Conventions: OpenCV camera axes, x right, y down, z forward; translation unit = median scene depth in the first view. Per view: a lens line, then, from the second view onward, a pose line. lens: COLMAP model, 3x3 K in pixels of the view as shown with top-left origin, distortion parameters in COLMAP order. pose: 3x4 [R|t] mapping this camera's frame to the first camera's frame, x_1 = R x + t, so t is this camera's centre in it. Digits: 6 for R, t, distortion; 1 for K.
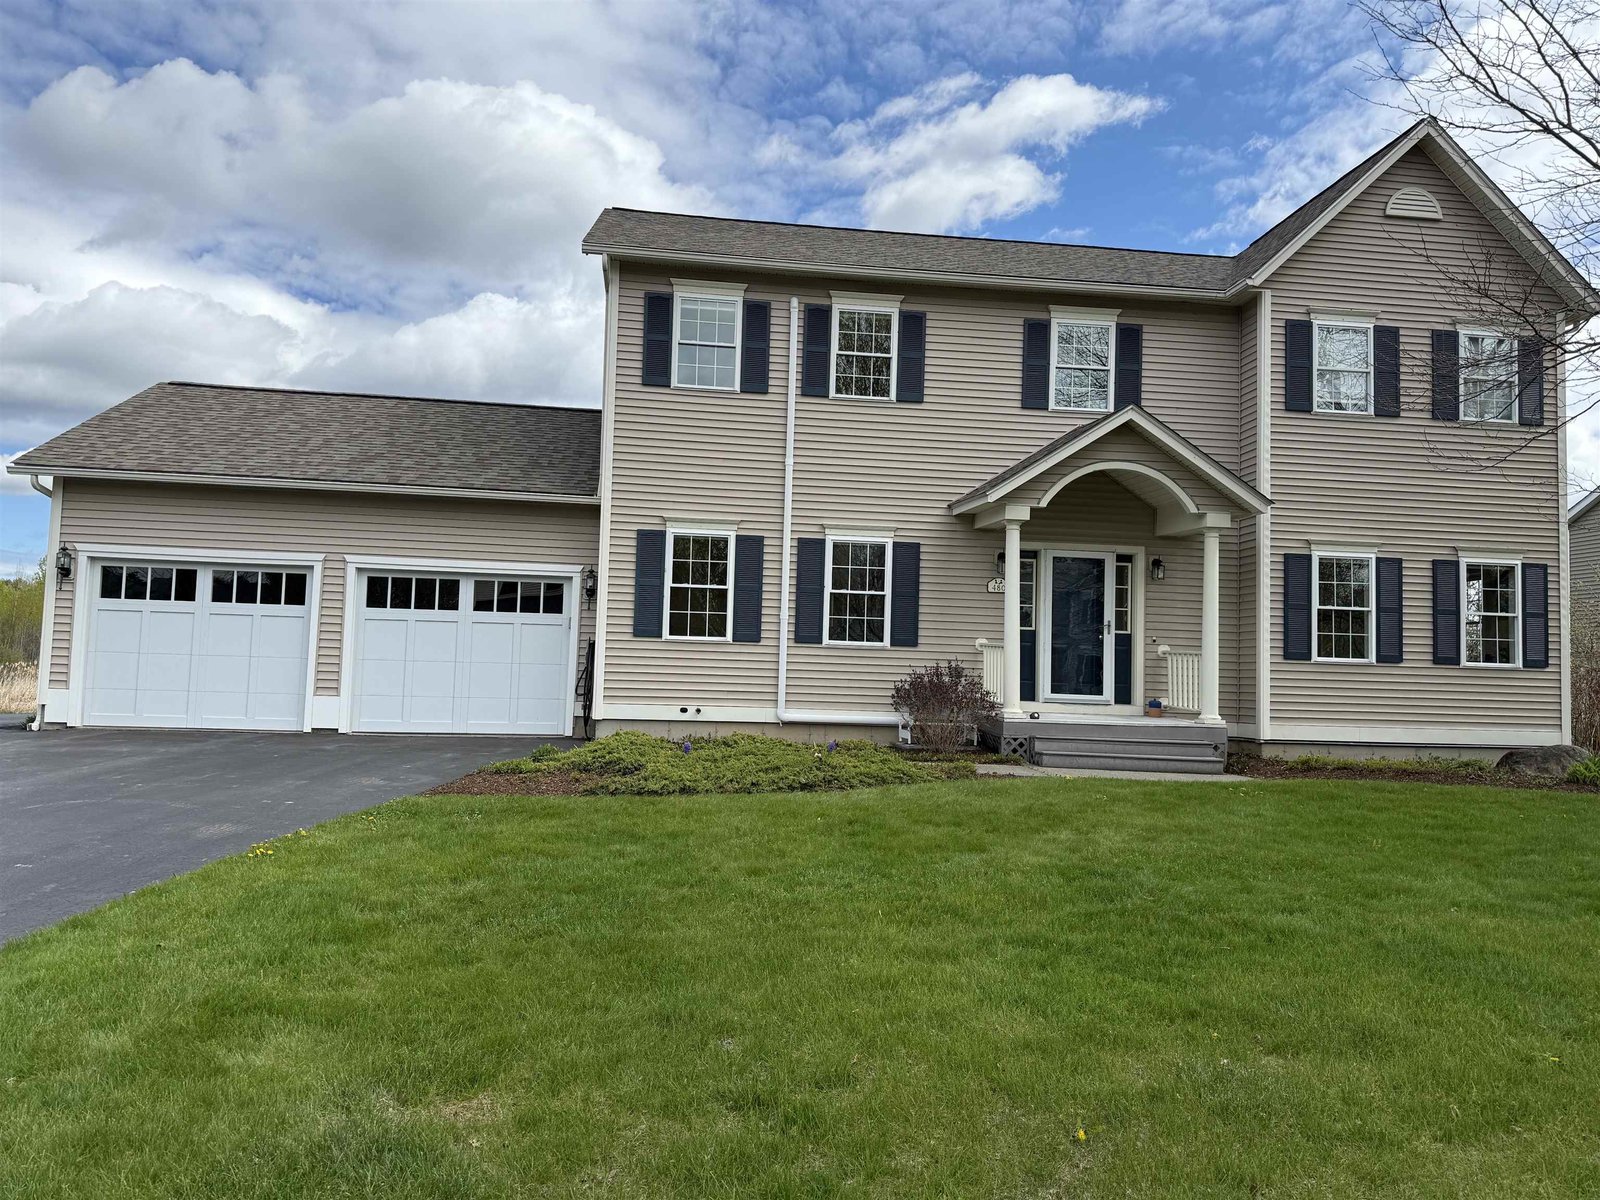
lens RADIAL K [[1179.4, 0, 800.0], [0, 1179.4, 600.0], [0, 0, 1]] dist [0.133592, -0.205665]
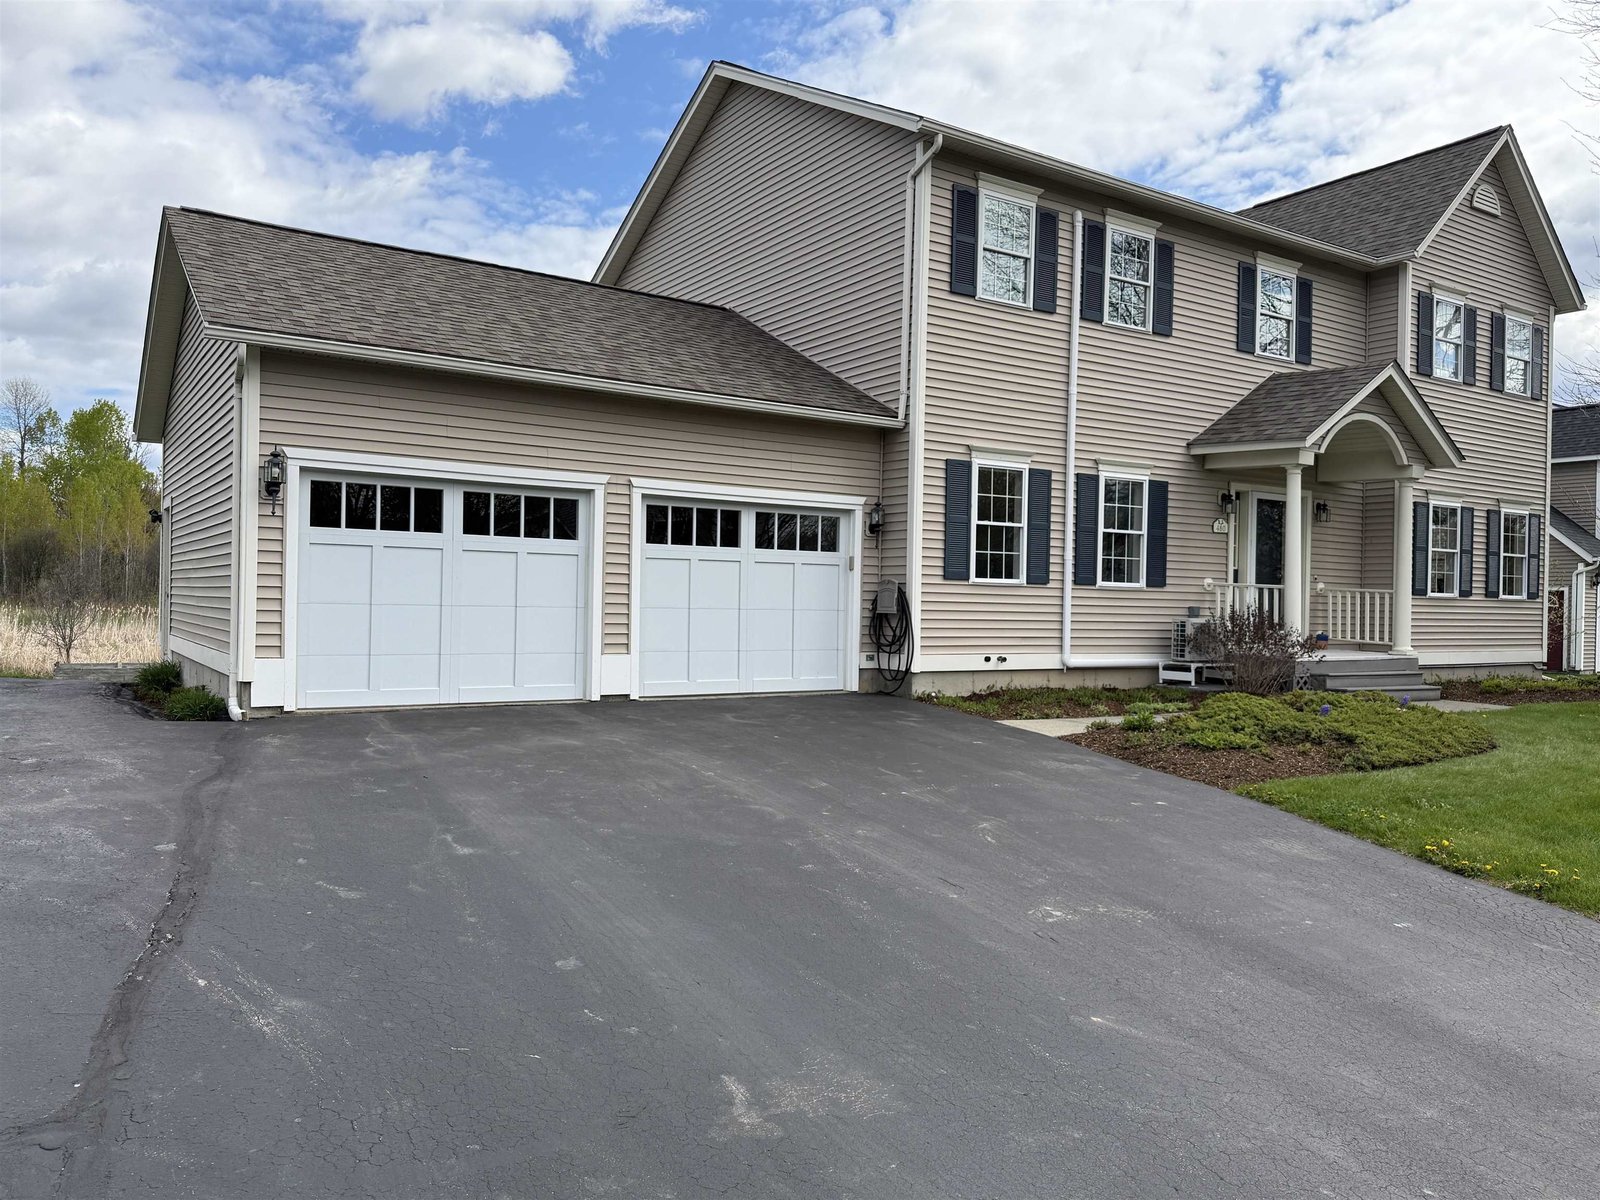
lens RADIAL K [[1155.2, 0, 800.0], [0, 1155.2, 600.0], [0, 0, 1]] dist [0.111142, -0.162643]
pose [[0.900123, -0.011792, 0.435477, -0.608561], [-0.025338, 0.996524, 0.079357, -0.019929], [-0.434899, -0.082464, 0.896695, 0.255626]]
